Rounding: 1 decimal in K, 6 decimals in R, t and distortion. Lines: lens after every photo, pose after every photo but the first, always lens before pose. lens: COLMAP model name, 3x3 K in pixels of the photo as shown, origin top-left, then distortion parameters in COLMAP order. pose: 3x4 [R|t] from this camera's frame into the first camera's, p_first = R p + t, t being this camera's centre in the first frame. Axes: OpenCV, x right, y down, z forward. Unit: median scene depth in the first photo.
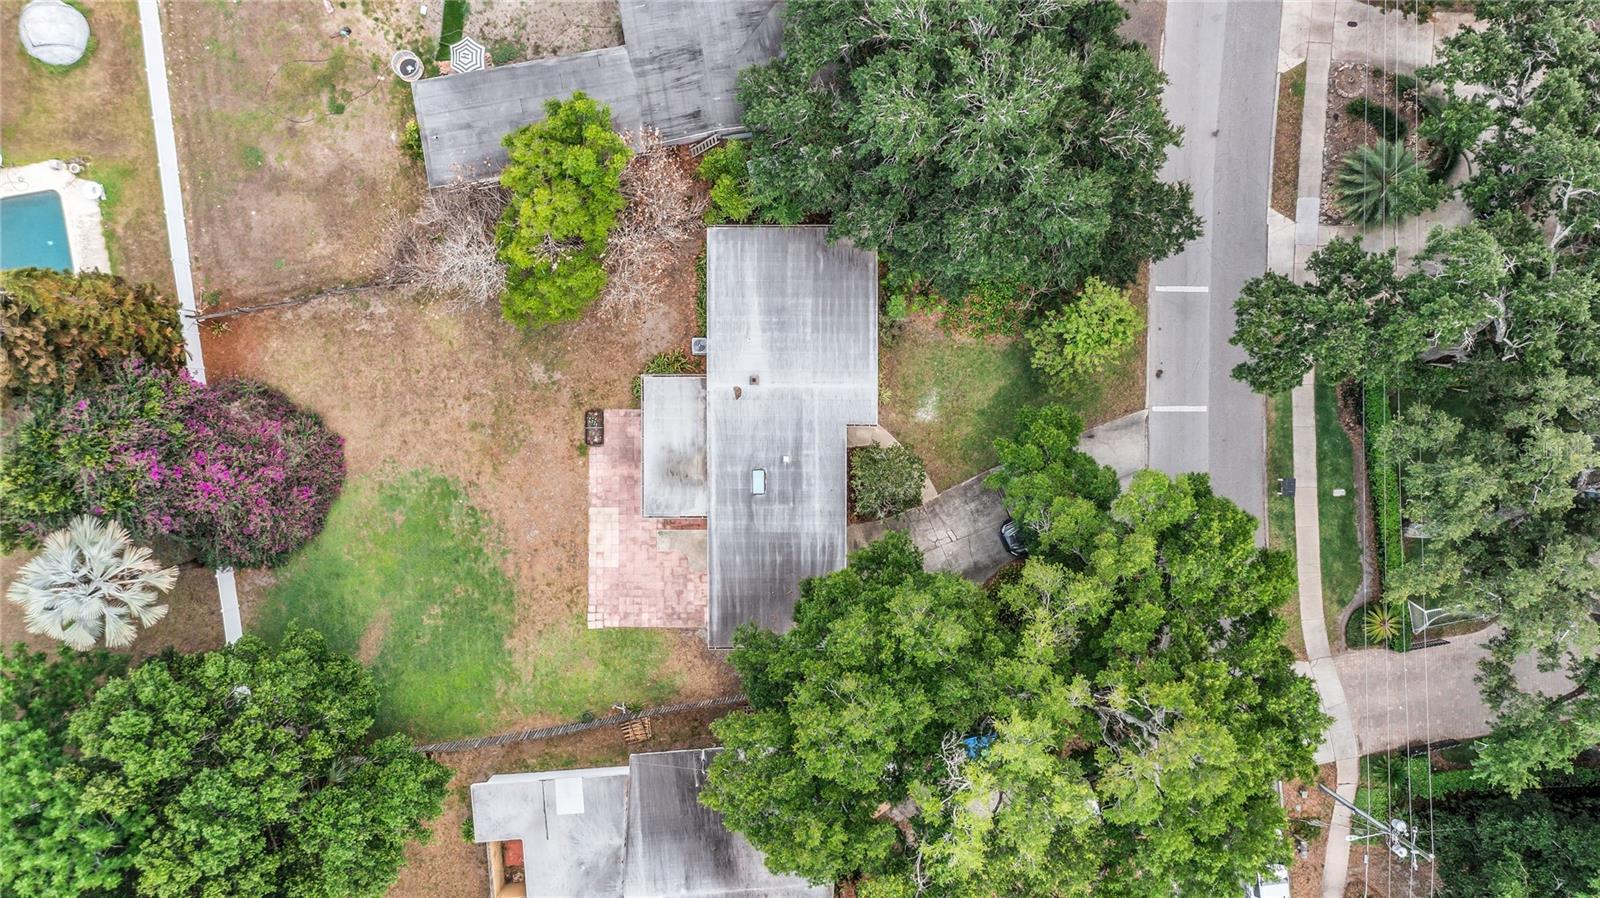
lens RADIAL K [[1261.8, 0, 799.4], [0, 1261.8, 449.2], [0, 0, 1]] dist [0.017757, -0.000919]
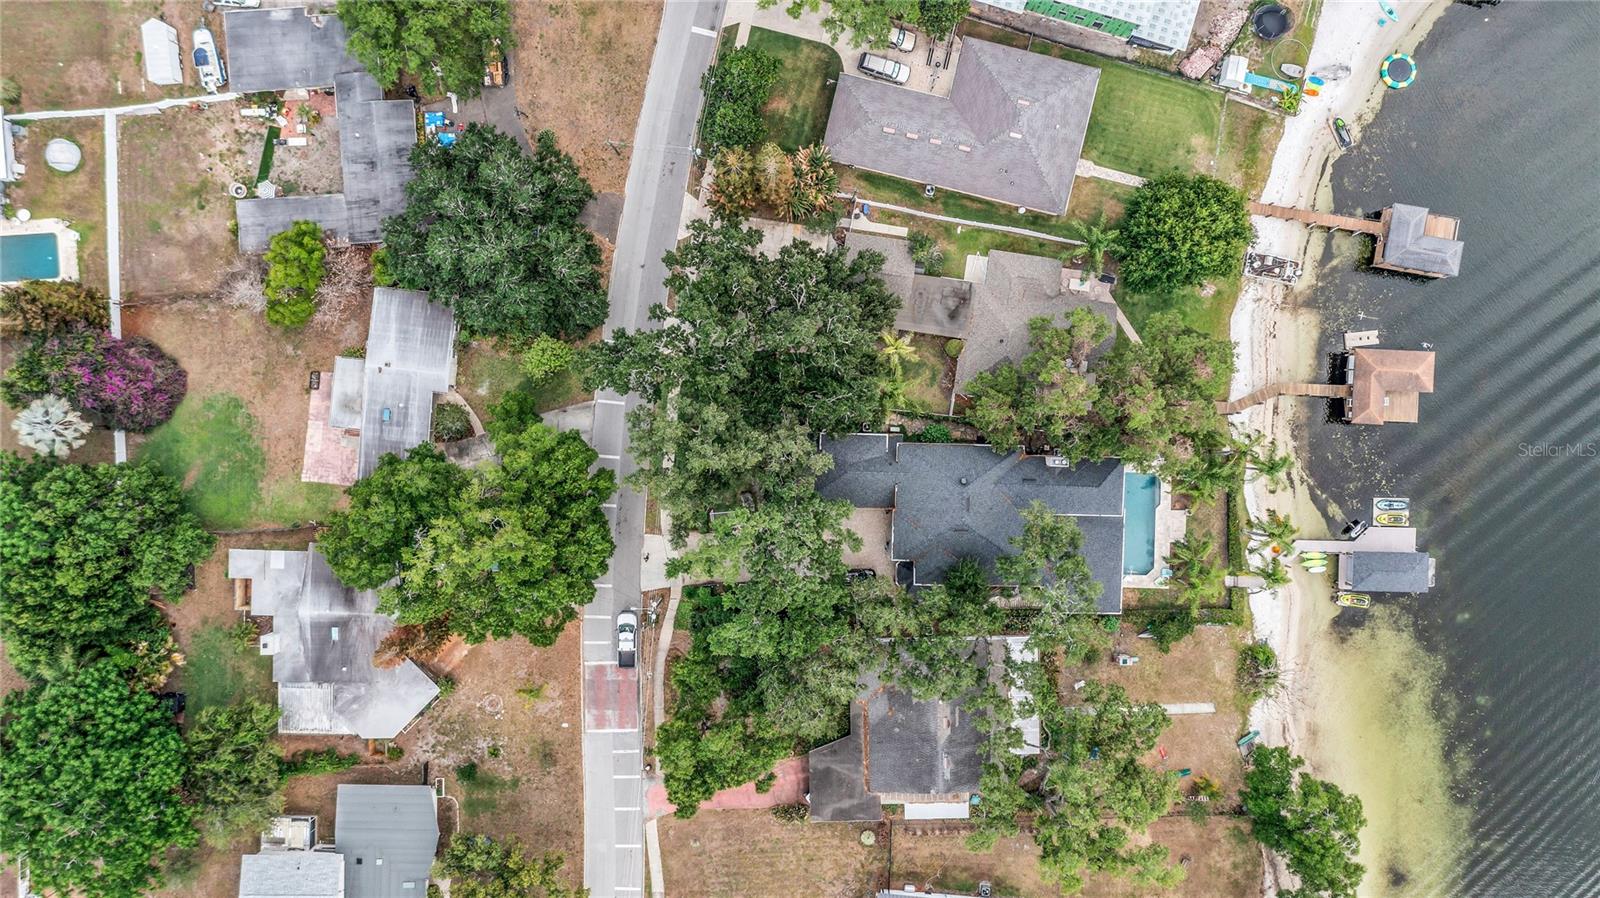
lens RADIAL K [[1261.8, 0, 801.2], [0, 1261.8, 450.7], [0, 0, 1]] dist [0.017757, -0.000919]
pose [[0.994546, 0.104248, 0.003295, 0.627071], [-0.104238, 0.994548, -0.002955, 0.019858], [-0.003585, 0.002595, 0.999990, -1.028464]]
